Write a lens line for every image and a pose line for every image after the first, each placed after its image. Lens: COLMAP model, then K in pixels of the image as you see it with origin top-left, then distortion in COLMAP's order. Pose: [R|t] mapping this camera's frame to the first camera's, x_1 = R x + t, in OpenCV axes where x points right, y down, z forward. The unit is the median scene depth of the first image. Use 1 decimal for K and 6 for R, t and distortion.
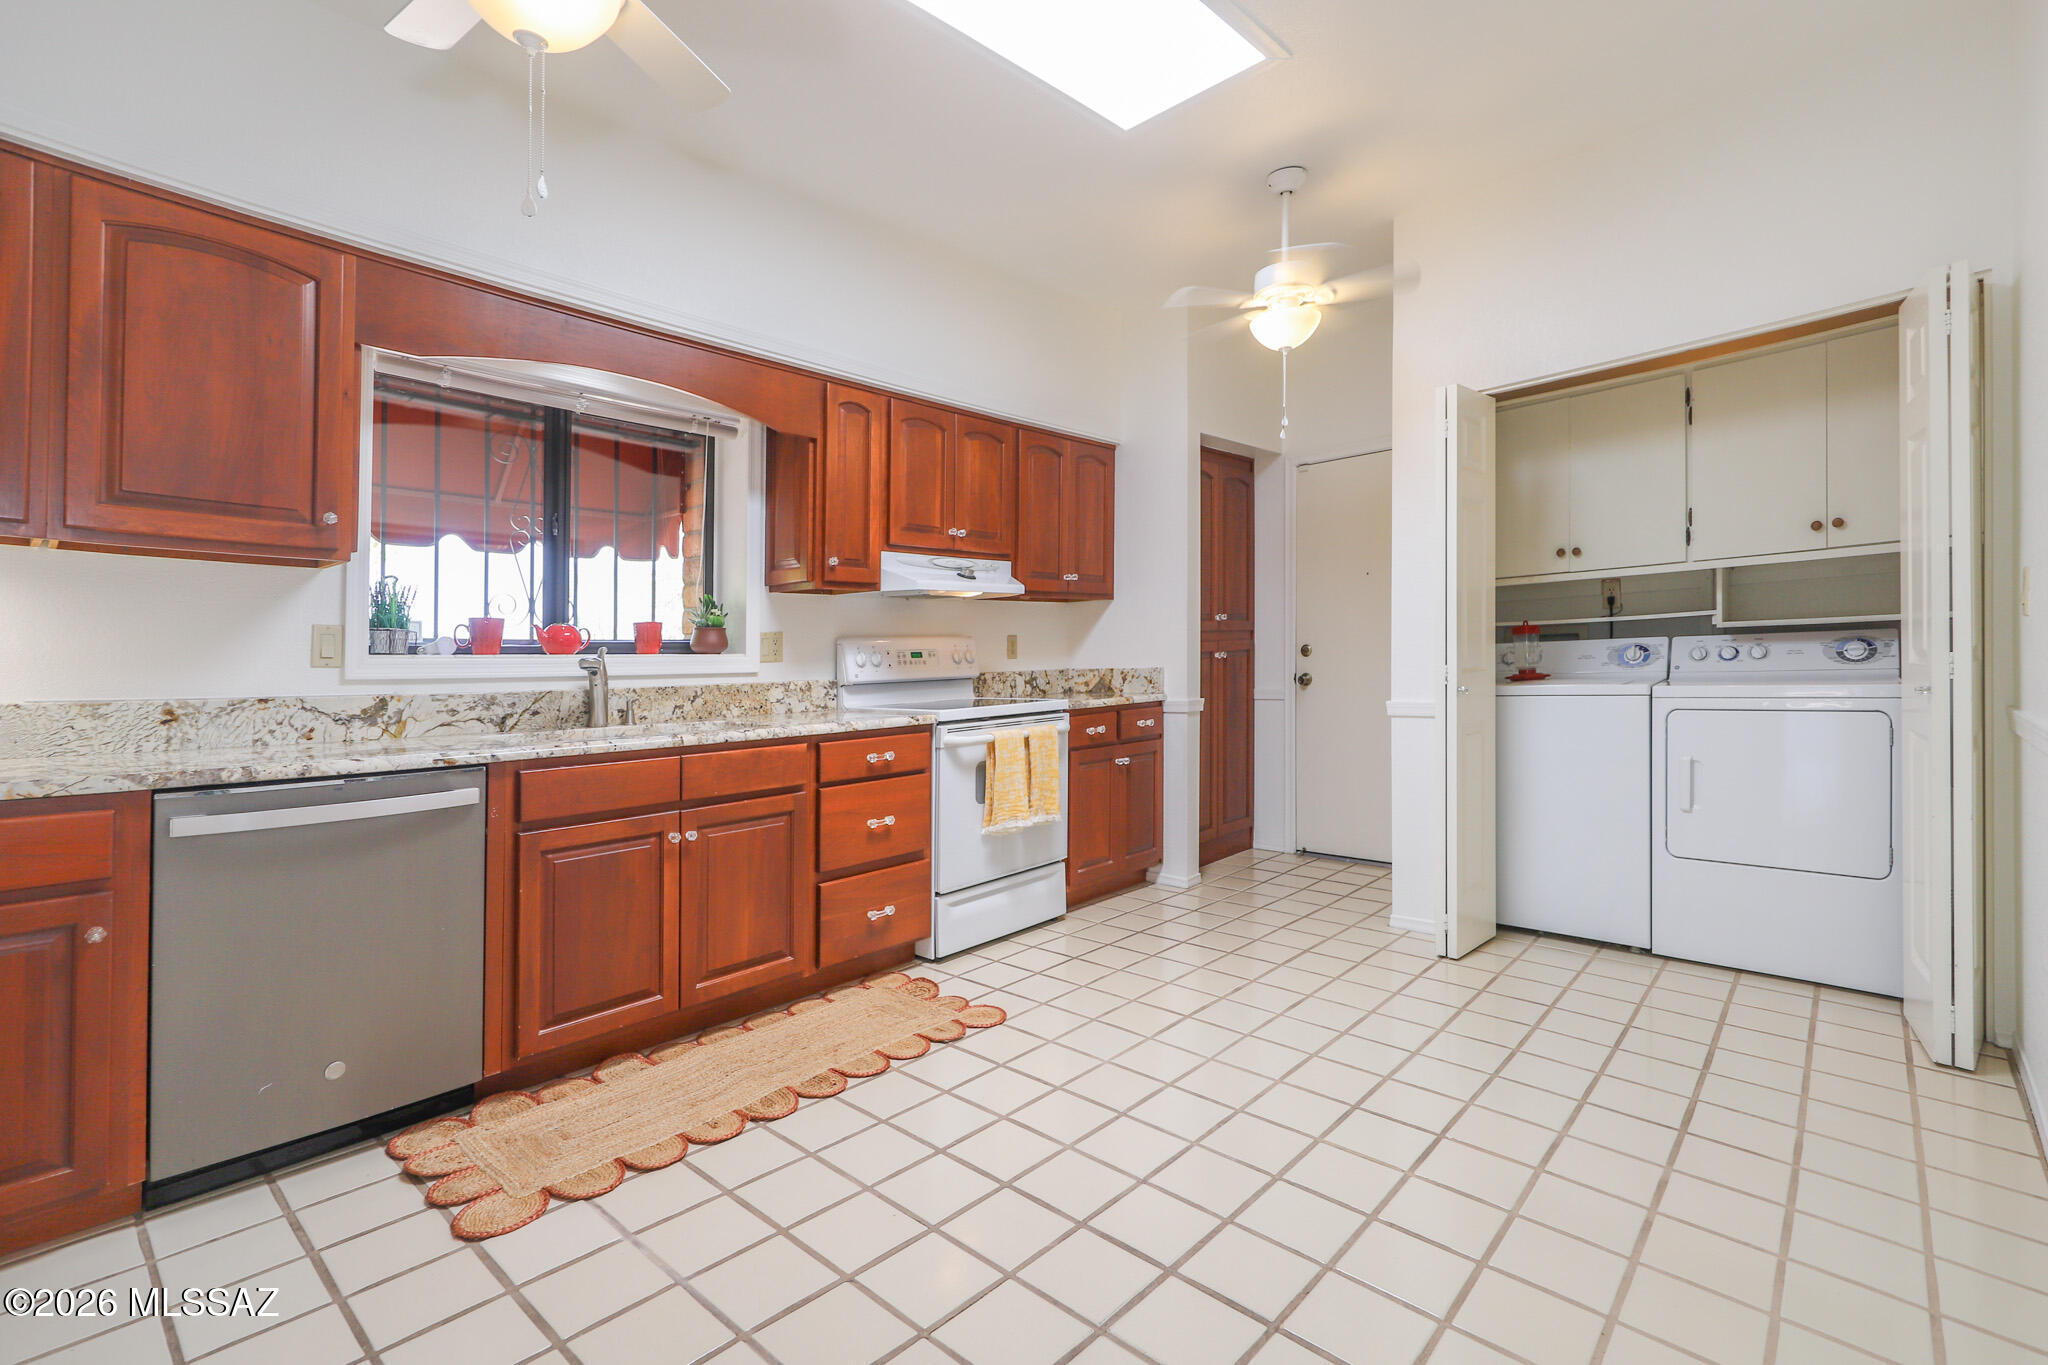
lens RADIAL K [[895.2, 0, 1032.9], [0, 895.2, 637.4], [0, 0, 1]] dist [0.001440, -0.000569]
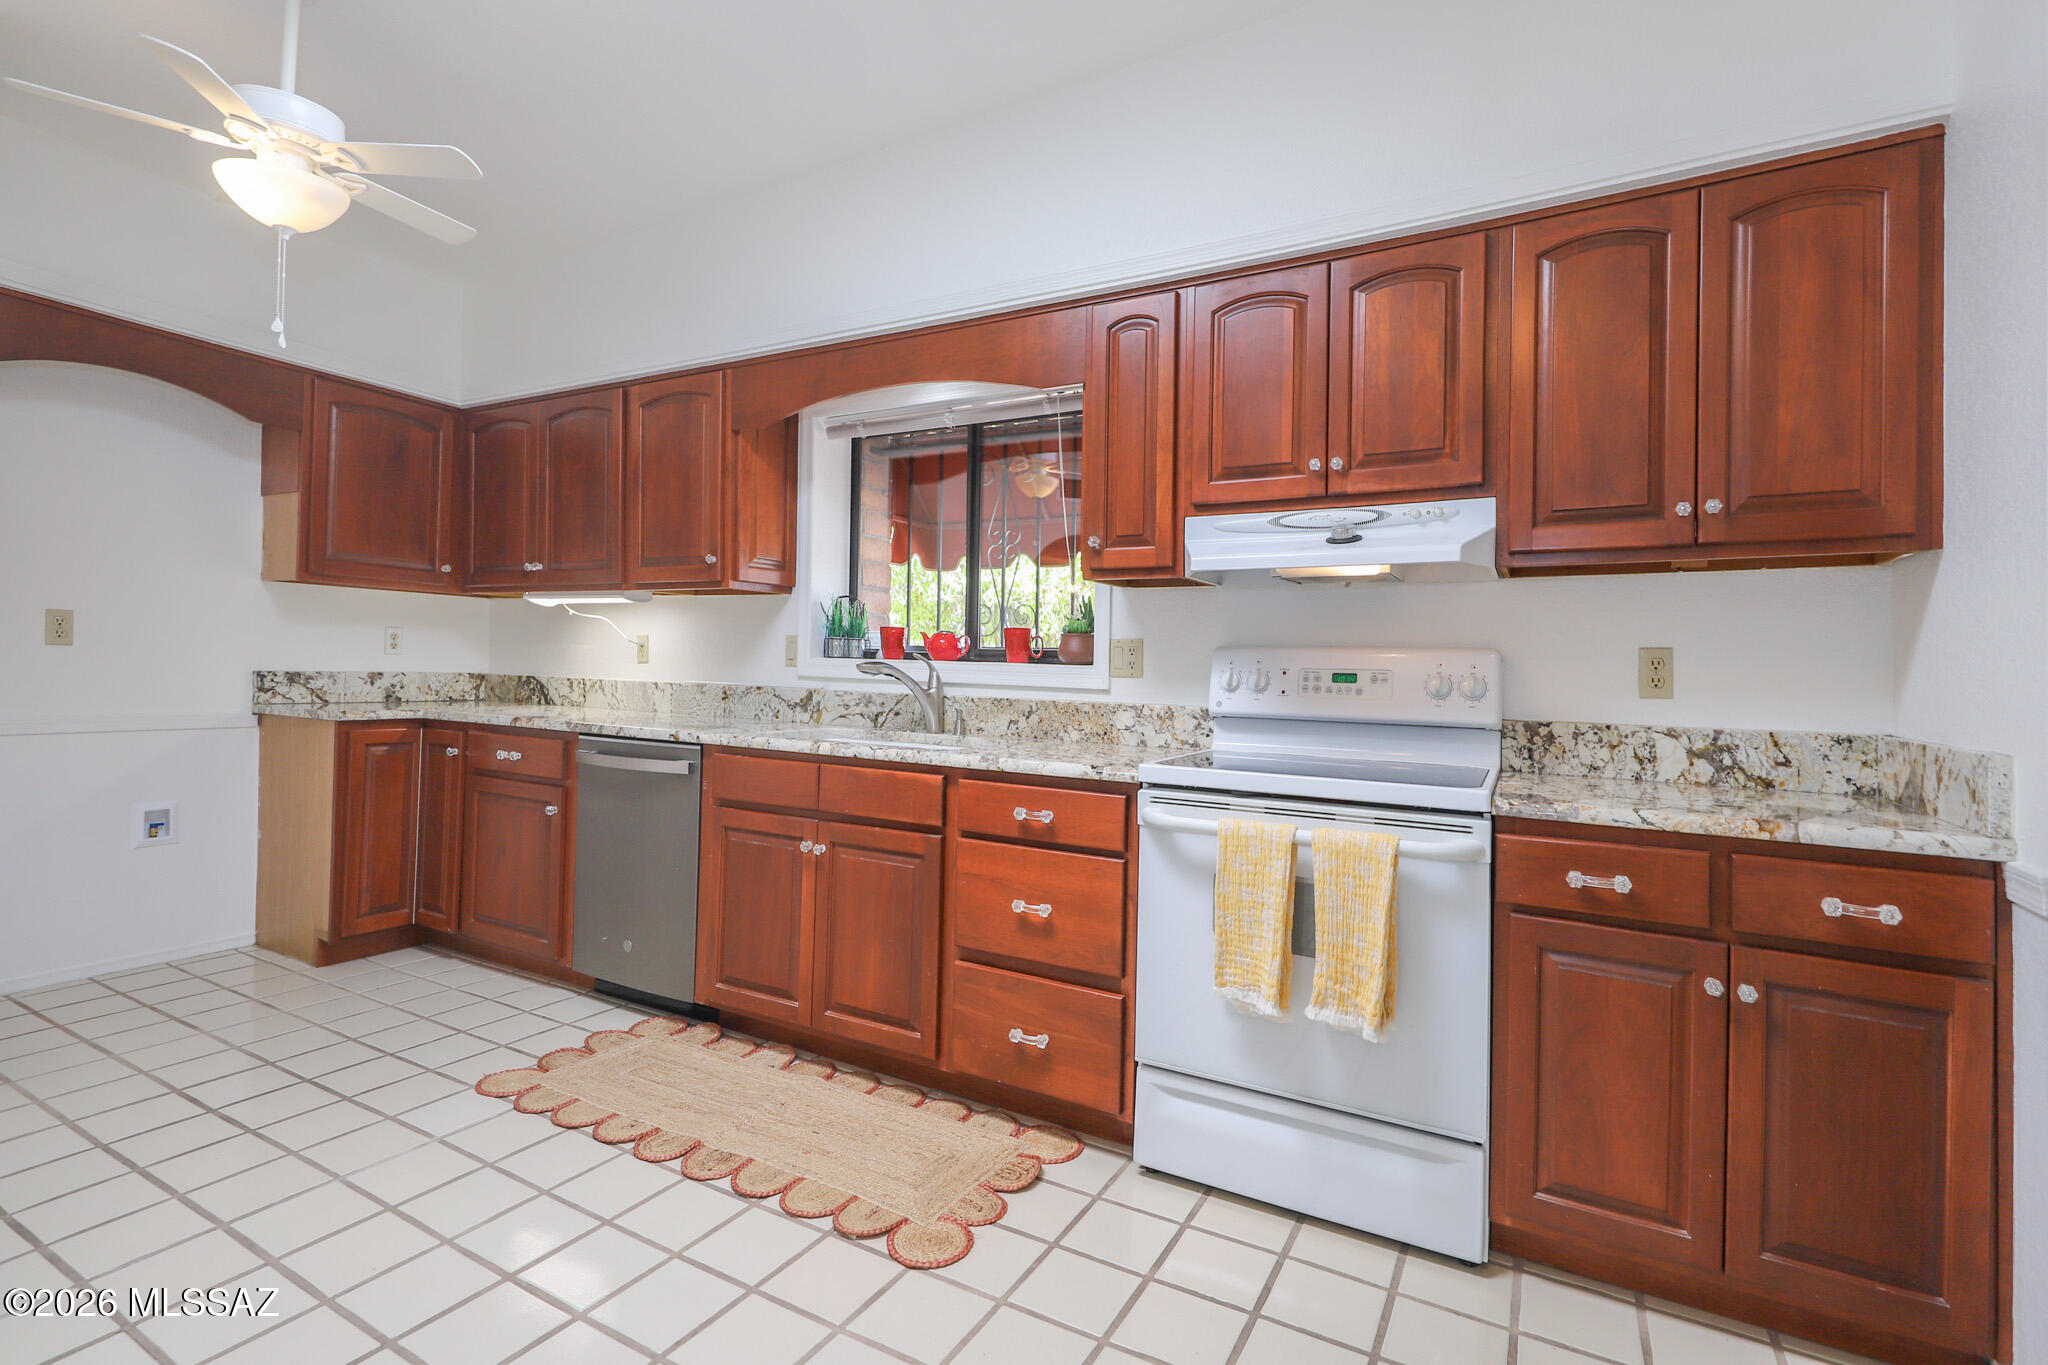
lens RADIAL K [[972.1, 0, 1024.8], [0, 972.1, 623.9], [0, 0, 1]] dist [0.030989, -0.000239]
pose [[0.234833, -0.020011, -0.971830, 0.532562], [-0.010010, 0.999685, -0.023004, 0.000792], [0.971984, 0.015130, 0.234558, 0.740720]]
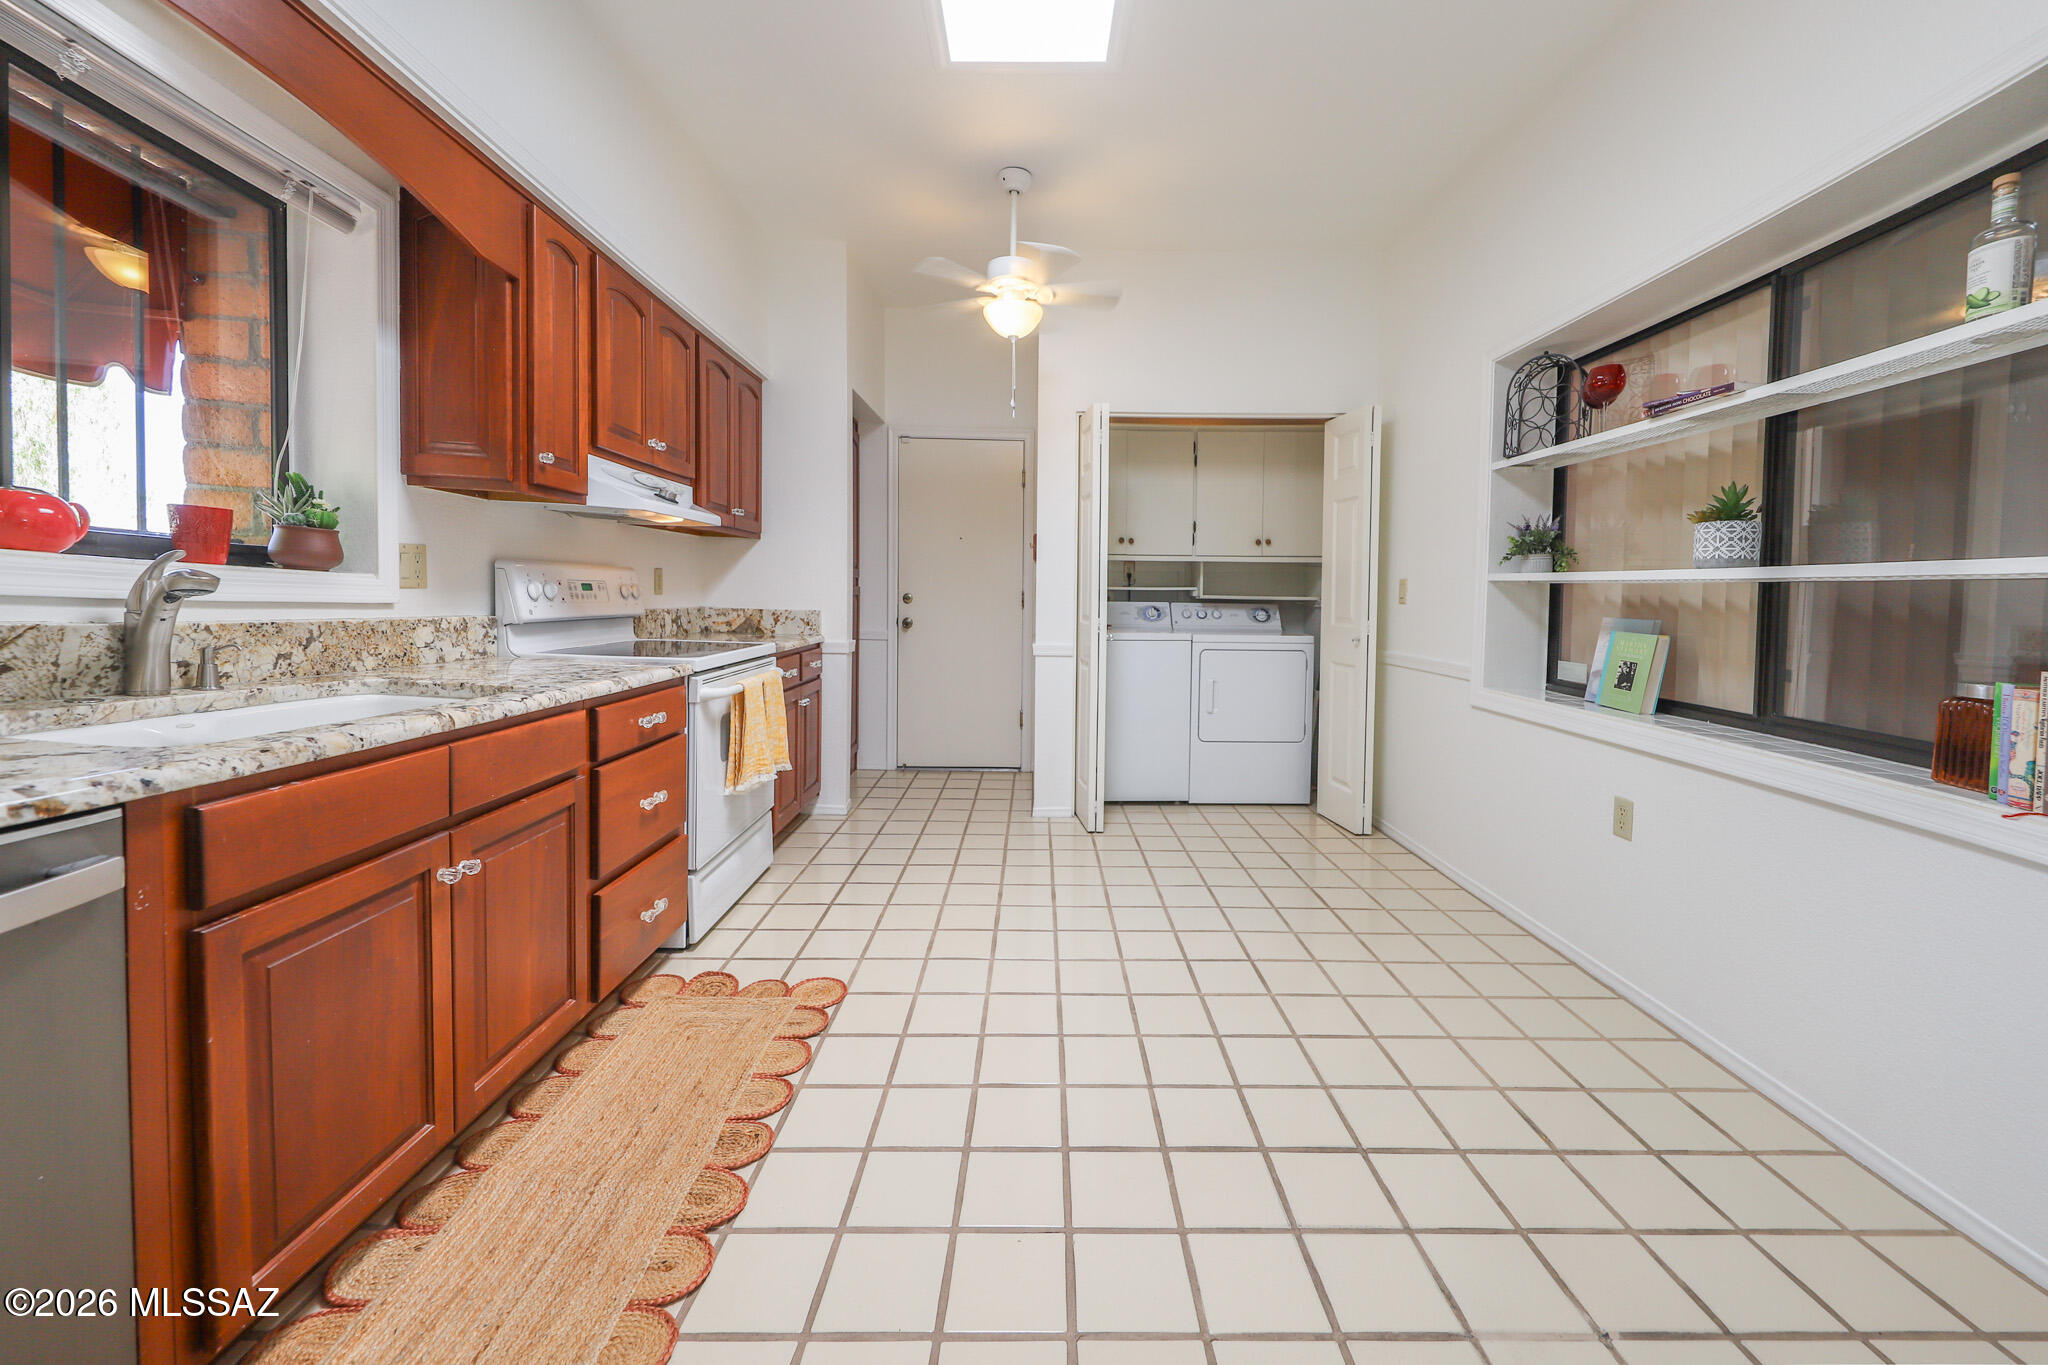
lens RADIAL K [[734.5, 0, 1026.7], [0, 734.5, 638.4], [0, 0, 1]] dist [-0.000847, -0.000053]
pose [[0.721868, 0.005076, 0.692012, -0.354338], [-0.059058, 0.996777, 0.054294, 0.007686], [-0.689506, -0.080062, 0.719841, 0.282853]]
